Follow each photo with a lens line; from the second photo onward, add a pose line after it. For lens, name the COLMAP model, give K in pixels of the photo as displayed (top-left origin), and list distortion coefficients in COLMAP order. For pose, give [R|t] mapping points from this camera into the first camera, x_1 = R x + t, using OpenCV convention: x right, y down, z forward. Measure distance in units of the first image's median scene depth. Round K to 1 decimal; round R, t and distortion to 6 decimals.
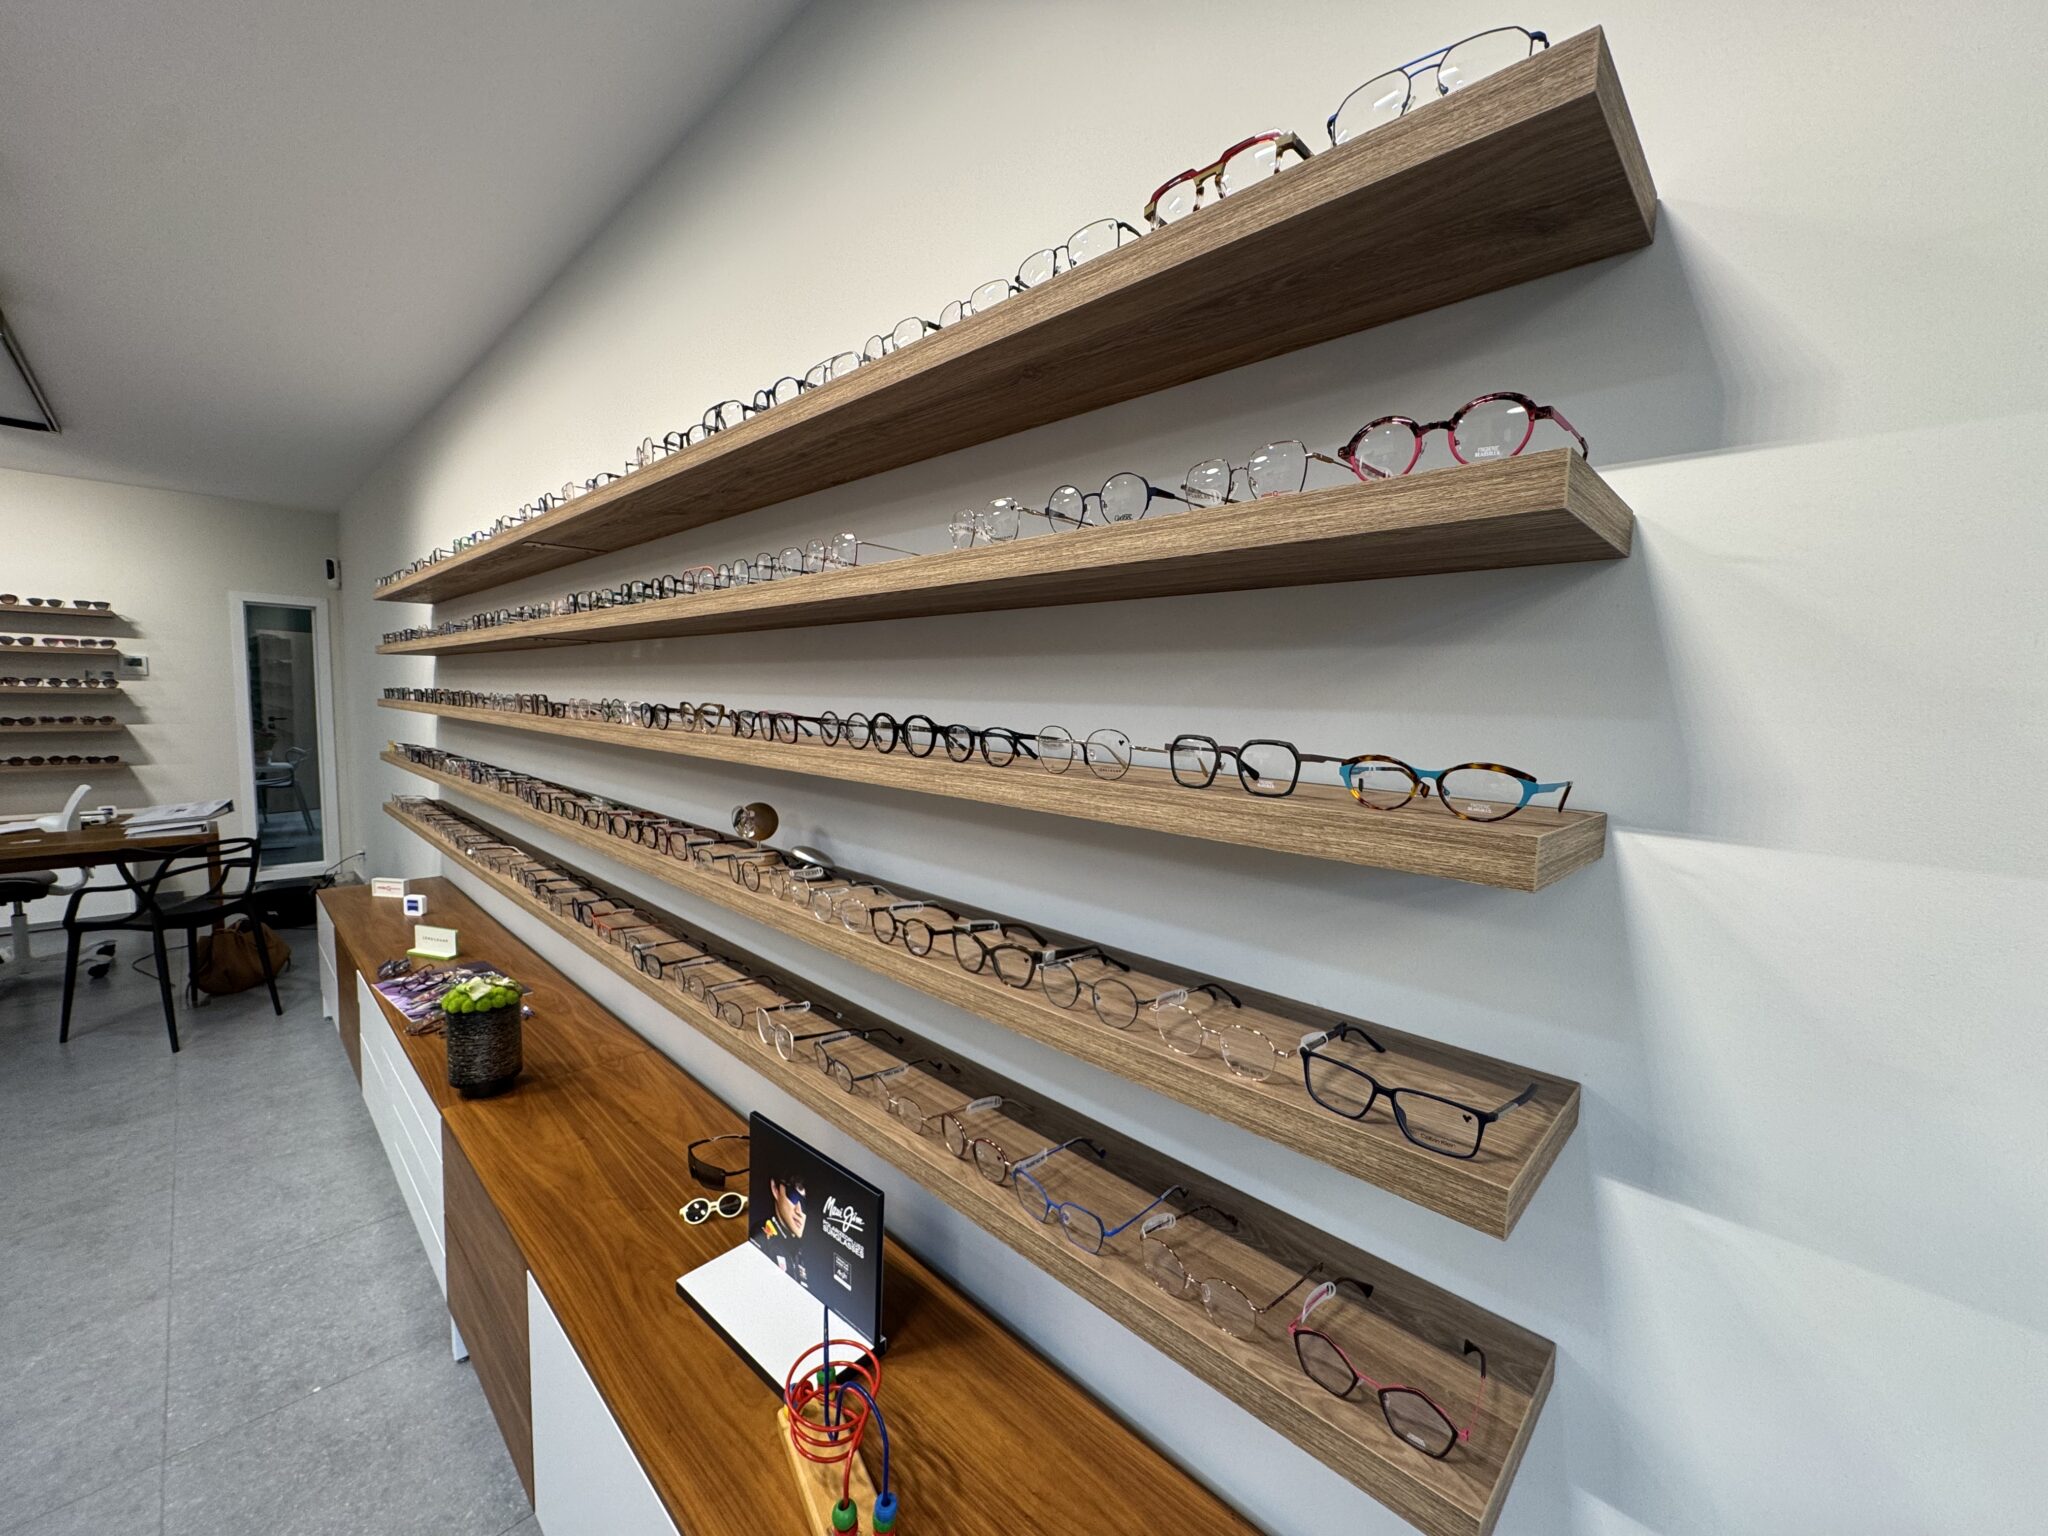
lens RADIAL K [[813.9, 0, 1020.7], [0, 813.9, 768.4], [0, 0, 1]] dist [-0.000703, 0.000507]
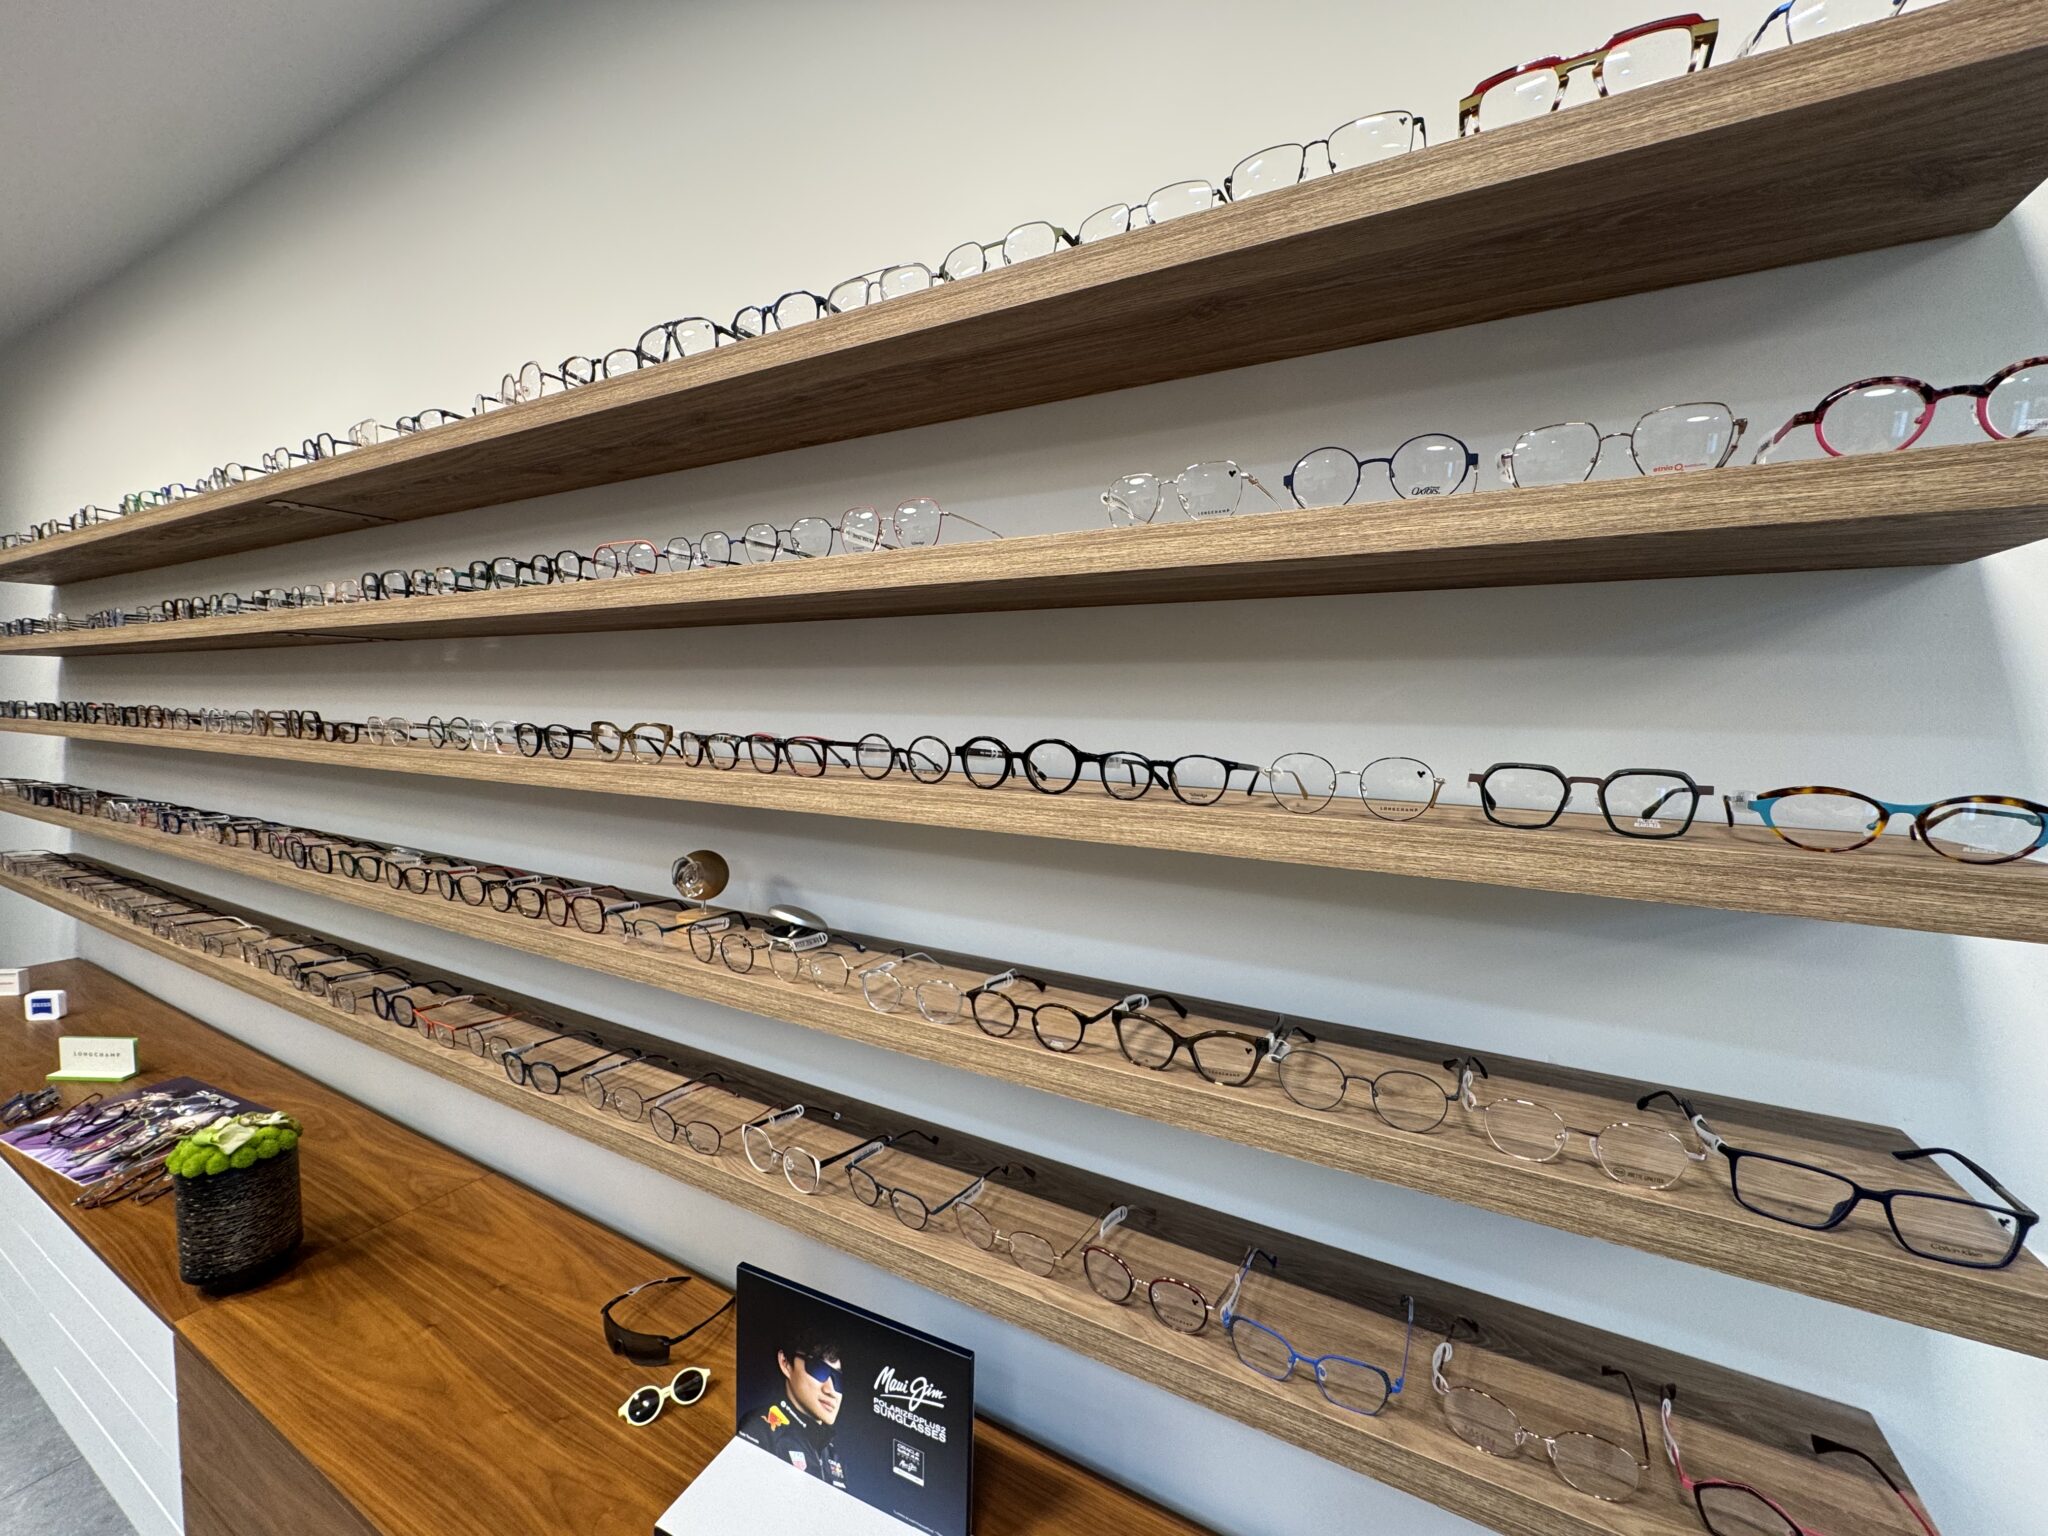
lens RADIAL K [[815.7, 0, 1019.0], [0, 815.7, 765.4], [0, 0, 1]] dist [-0.000669, 0.000391]
pose [[0.962524, -0.029379, 0.269599, -0.275306], [0.031901, 0.999479, -0.004977, -0.028600], [-0.269312, 0.013390, 0.962960, 0.199195]]
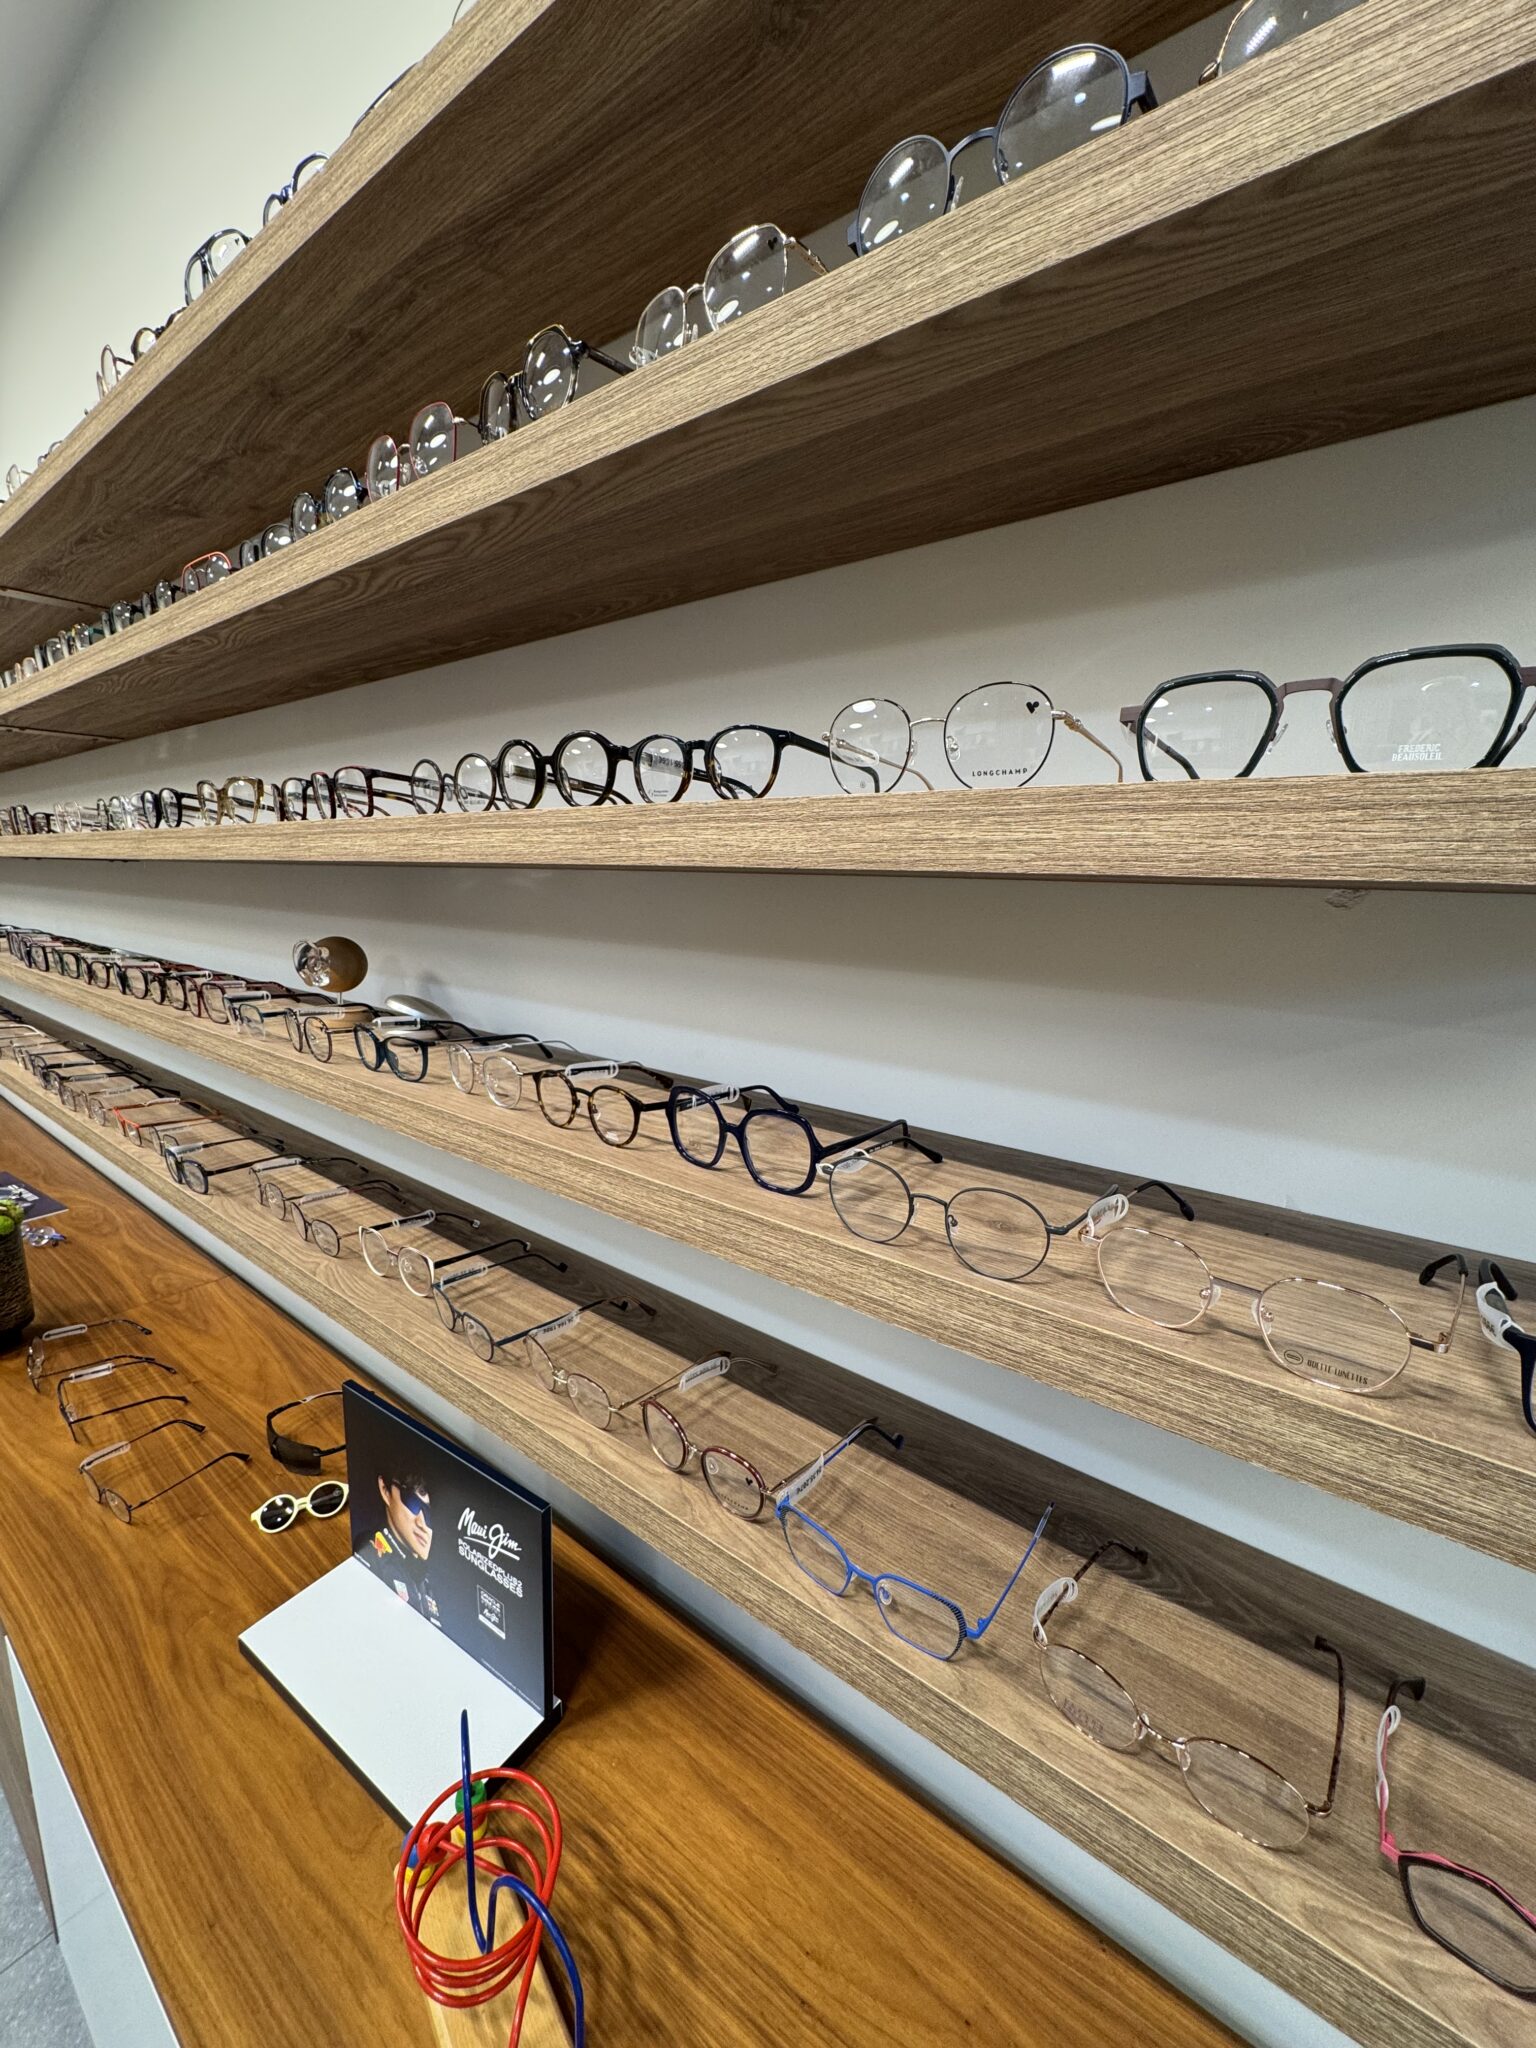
lens RADIAL K [[813.9, 0, 765.2], [0, 813.9, 1018.9], [0, 0, 1]] dist [-0.000703, 0.000507]
pose [[0.991932, -0.027600, 0.123730, -0.056547], [0.016047, 0.995498, 0.093410, 0.060805], [-0.125751, -0.090670, 0.987910, 0.311890]]
